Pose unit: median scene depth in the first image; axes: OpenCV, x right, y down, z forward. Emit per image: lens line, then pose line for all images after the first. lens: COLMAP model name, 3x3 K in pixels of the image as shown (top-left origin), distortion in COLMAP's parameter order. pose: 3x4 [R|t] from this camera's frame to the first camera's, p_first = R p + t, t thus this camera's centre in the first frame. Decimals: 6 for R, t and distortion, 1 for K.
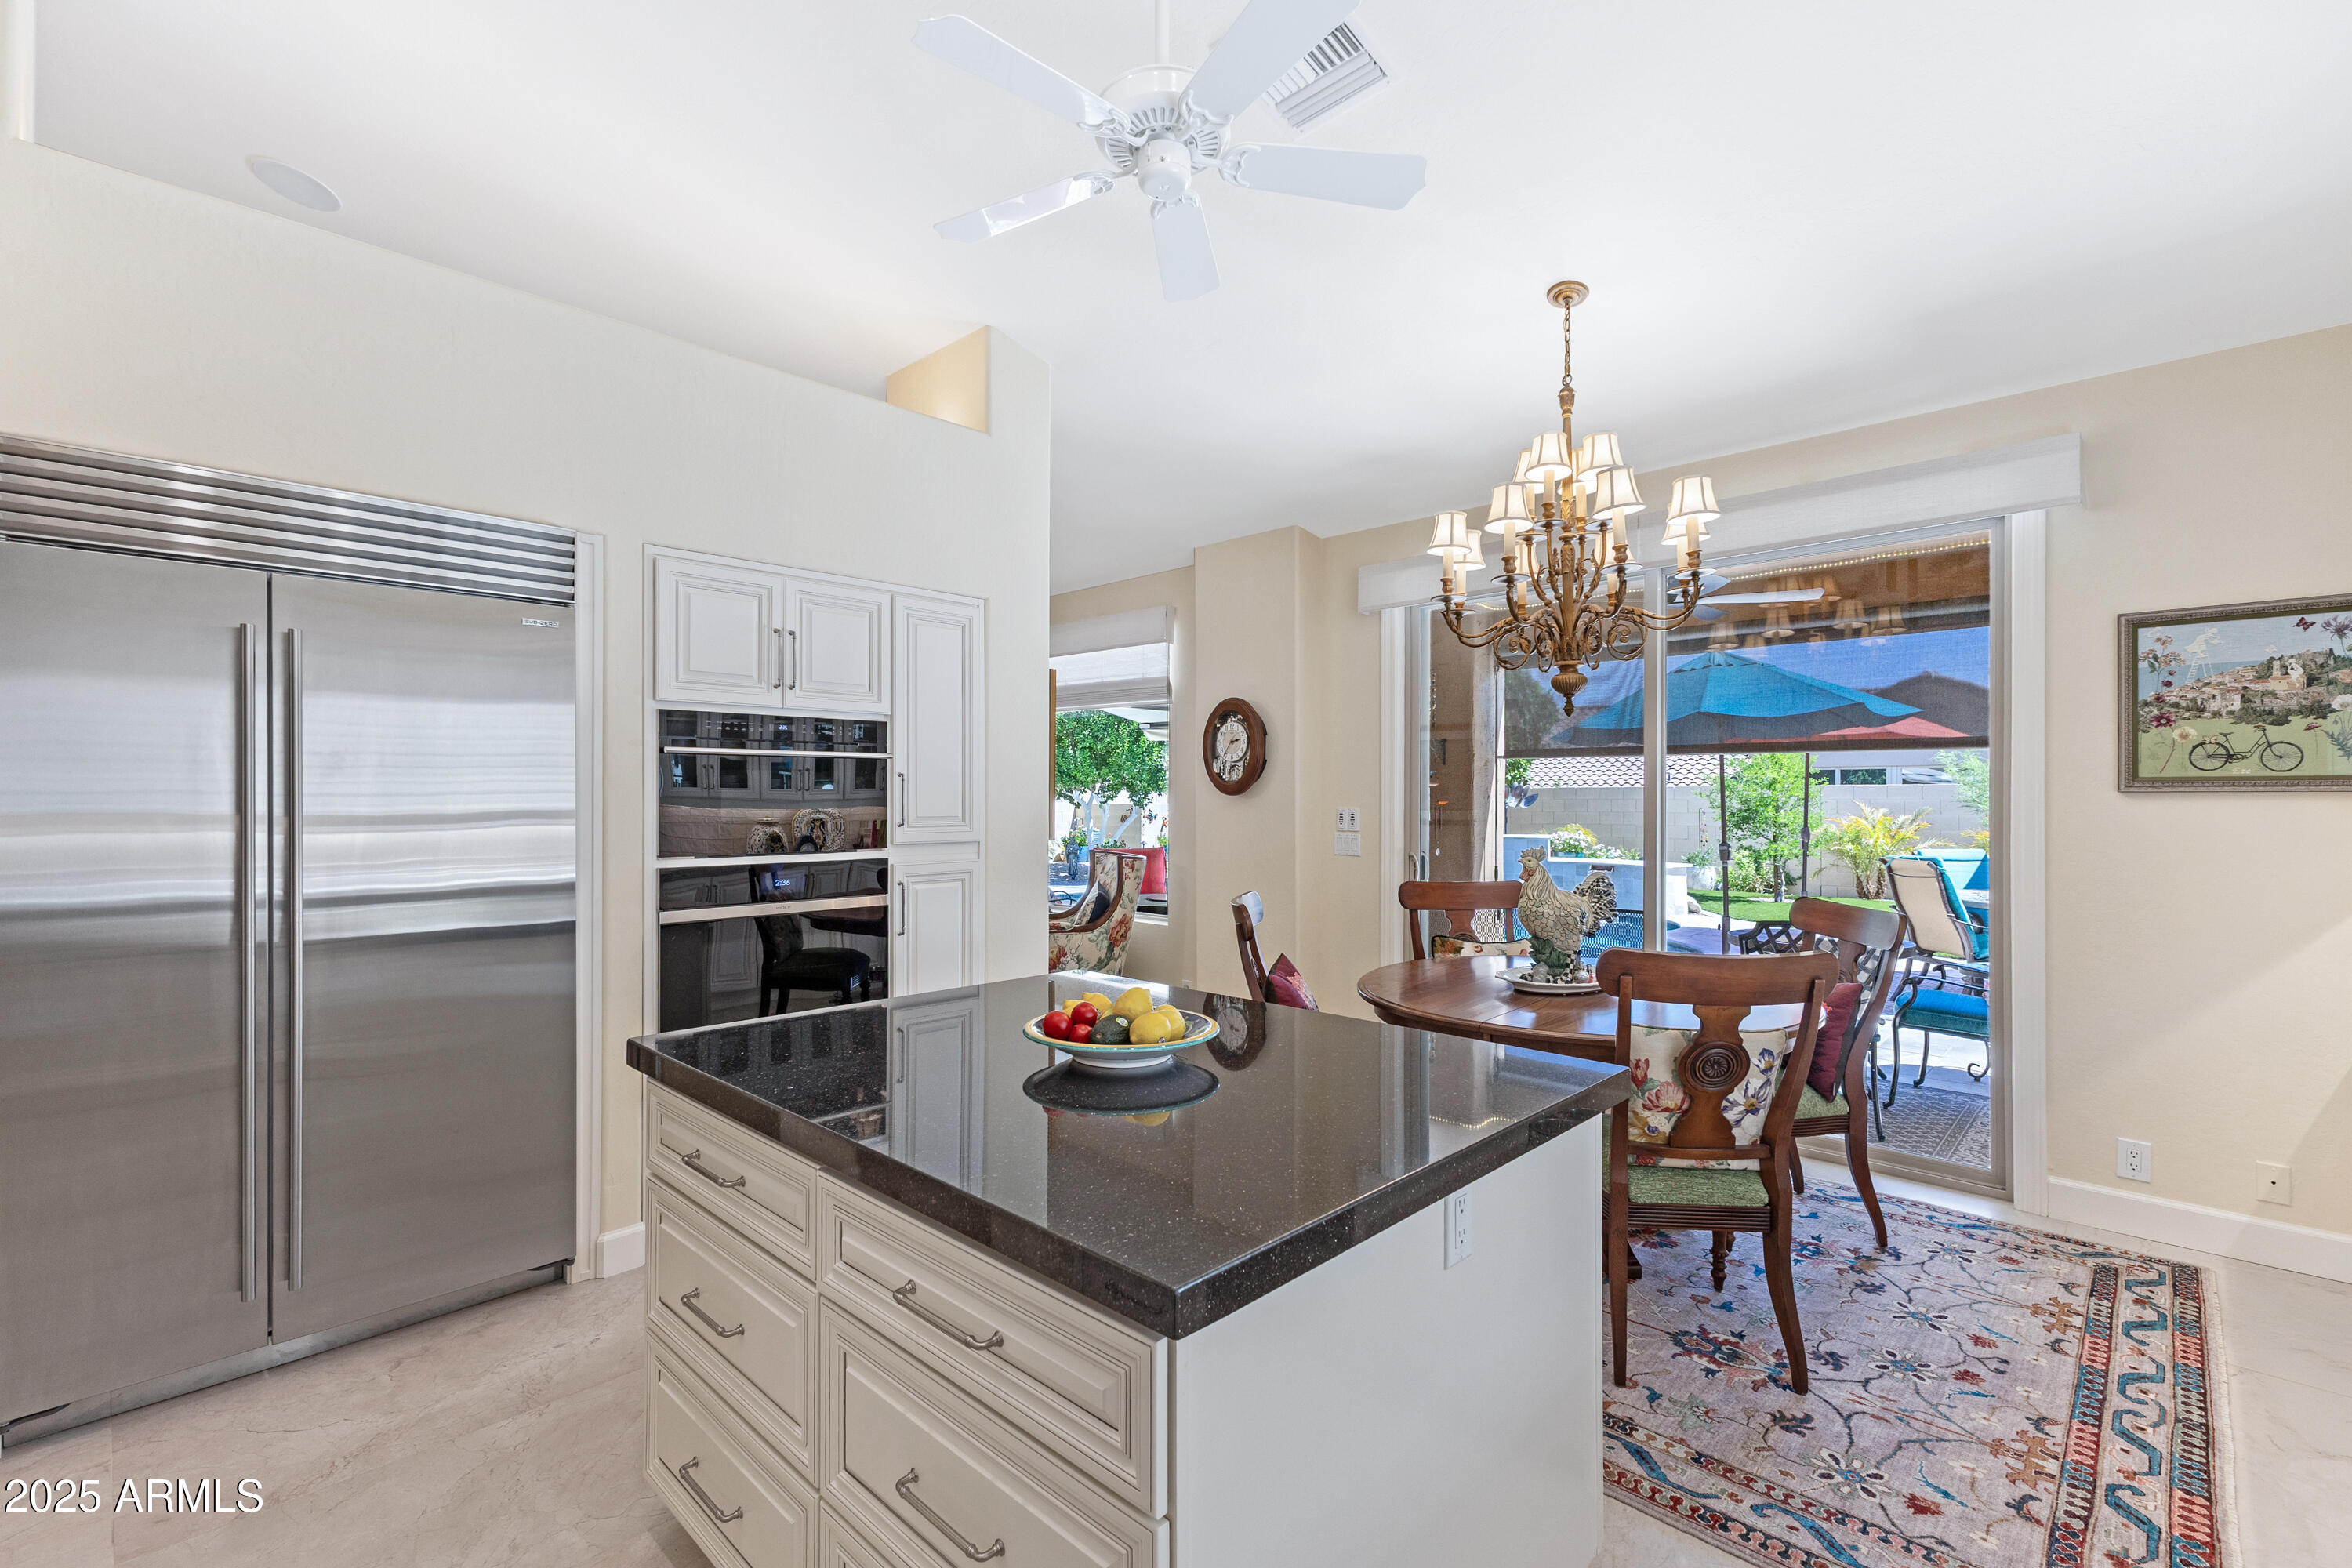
lens RADIAL K [[1031.6, 0, 1184.4], [0, 1031.6, 779.9], [0, 0, 1]] dist [0.003801, -0.006043]
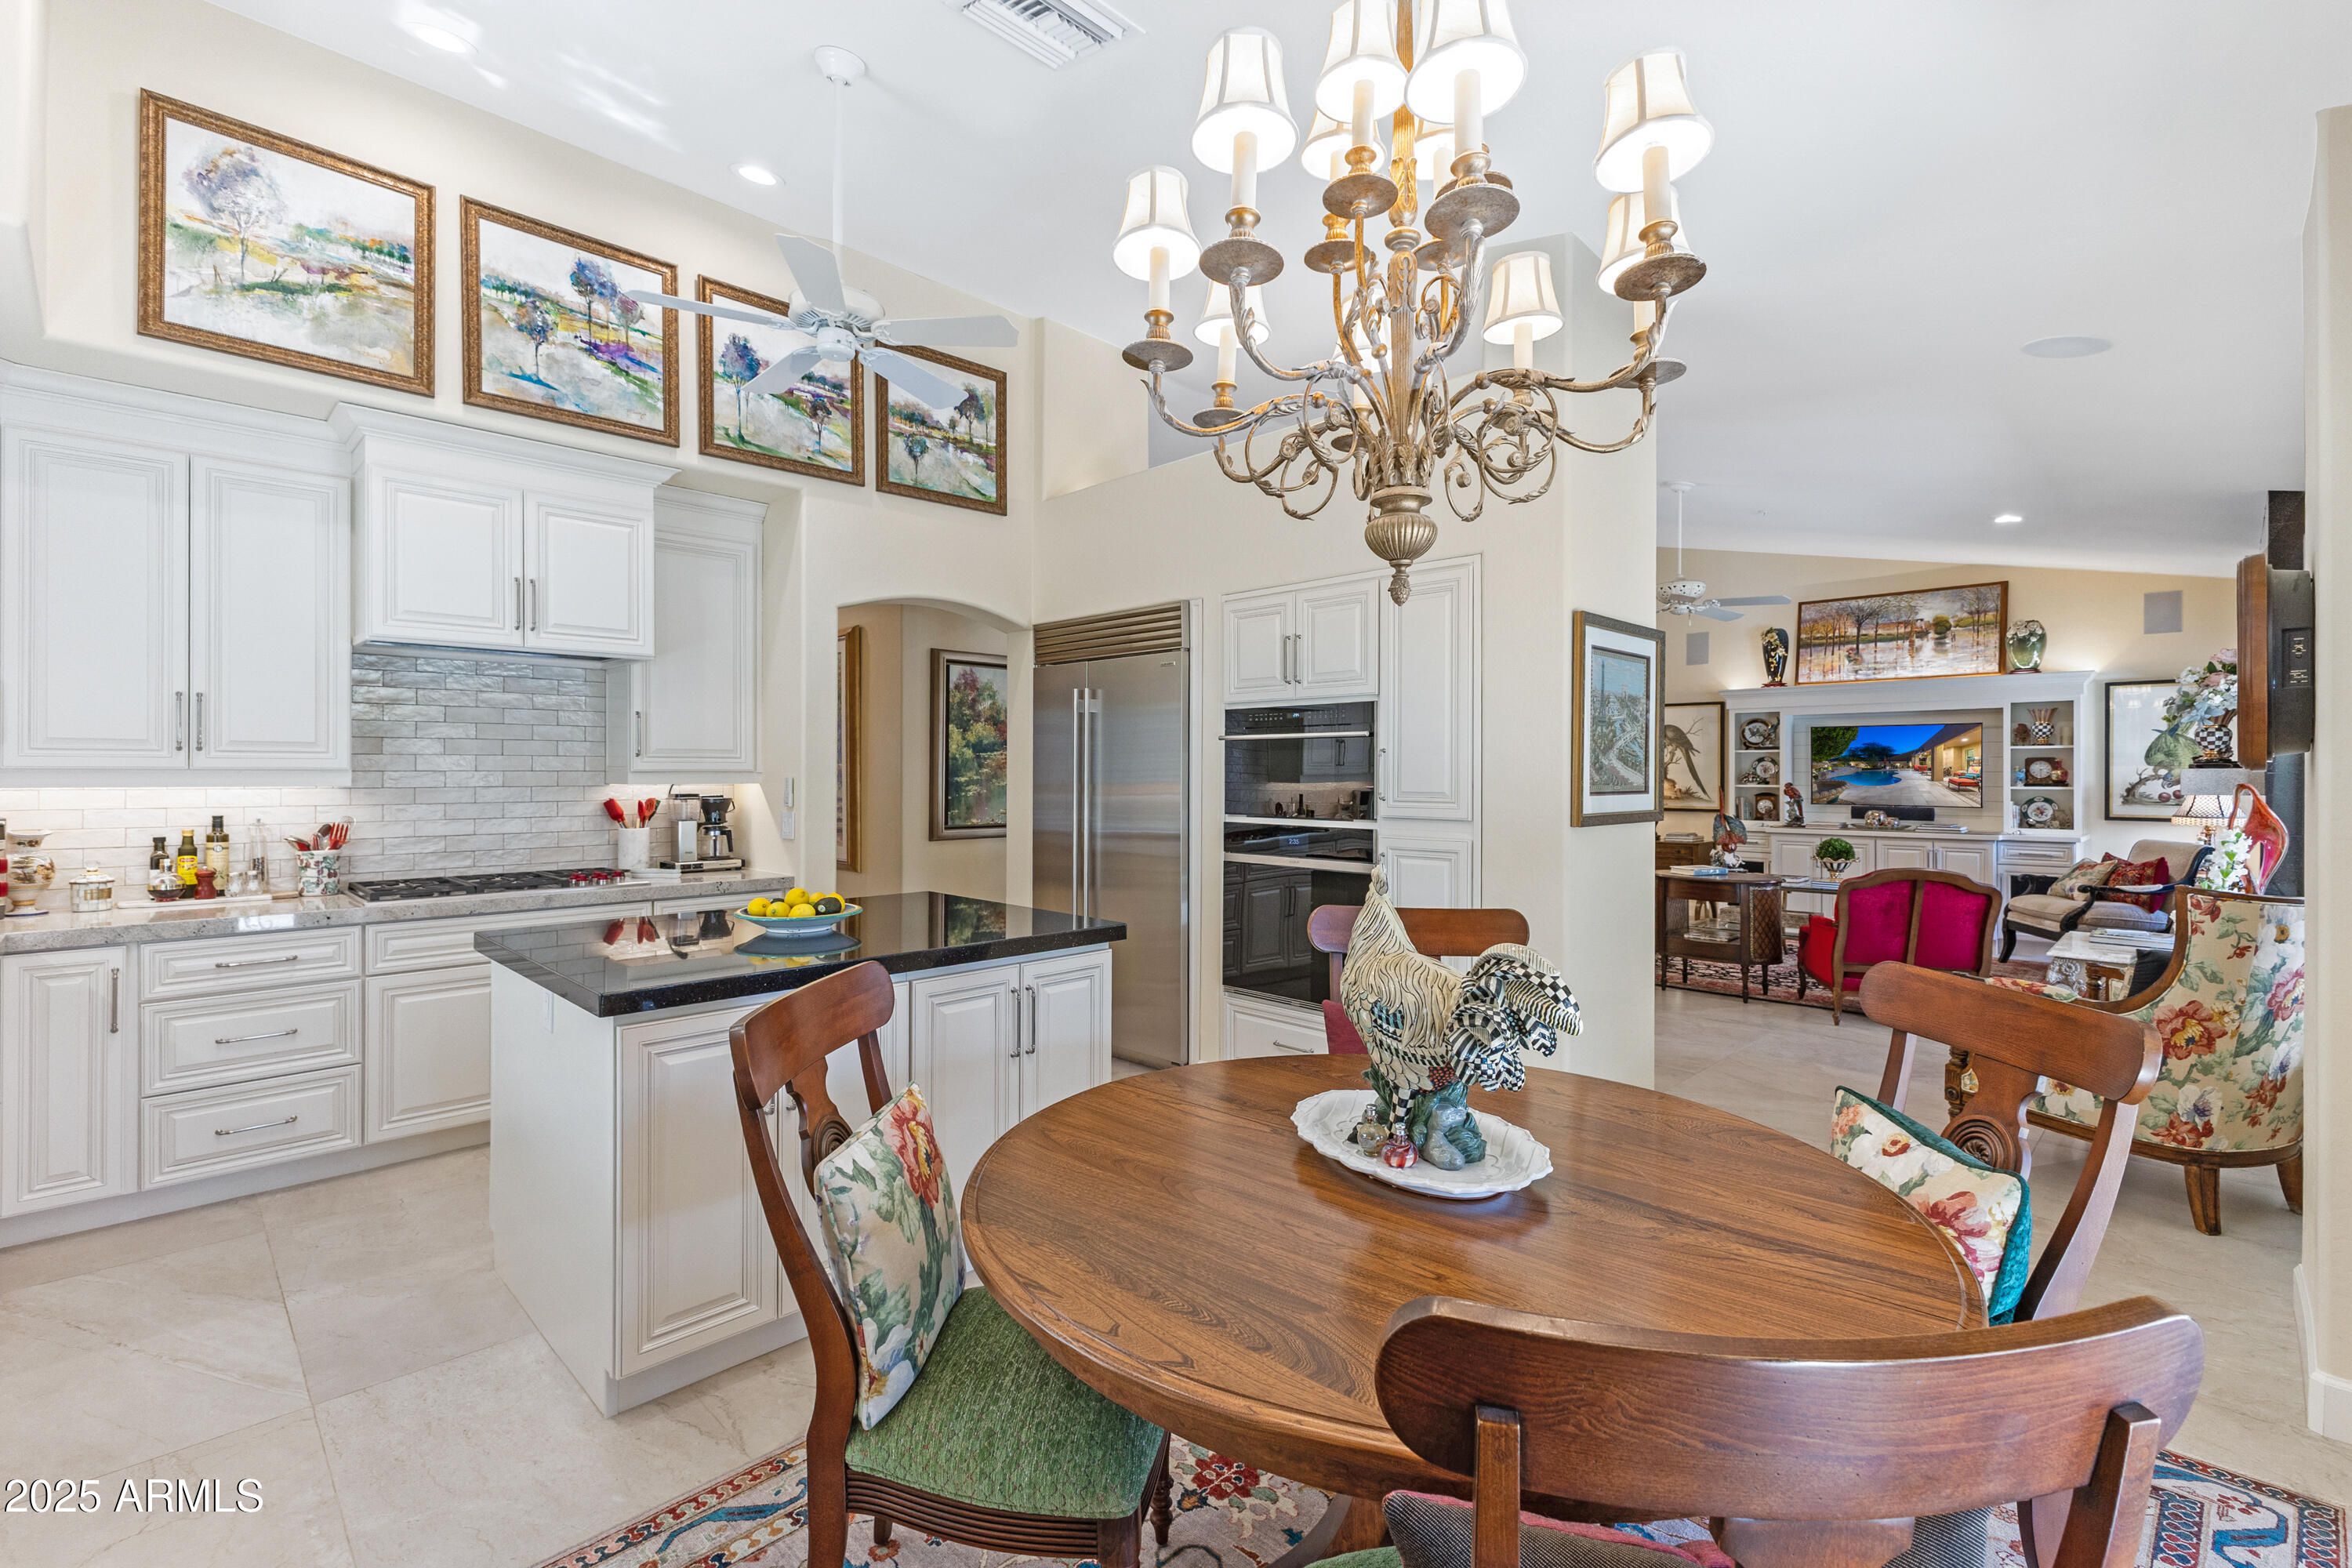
lens RADIAL K [[1031.6, 0, 1184.4], [0, 1031.6, 779.9], [0, 0, 1]] dist [0.003801, -0.006043]
pose [[-0.015304, 0.003085, -0.999878, 0.908636], [0.009864, 0.999947, 0.002934, 0.023180], [0.999834, -0.009818, -0.015334, 0.959366]]
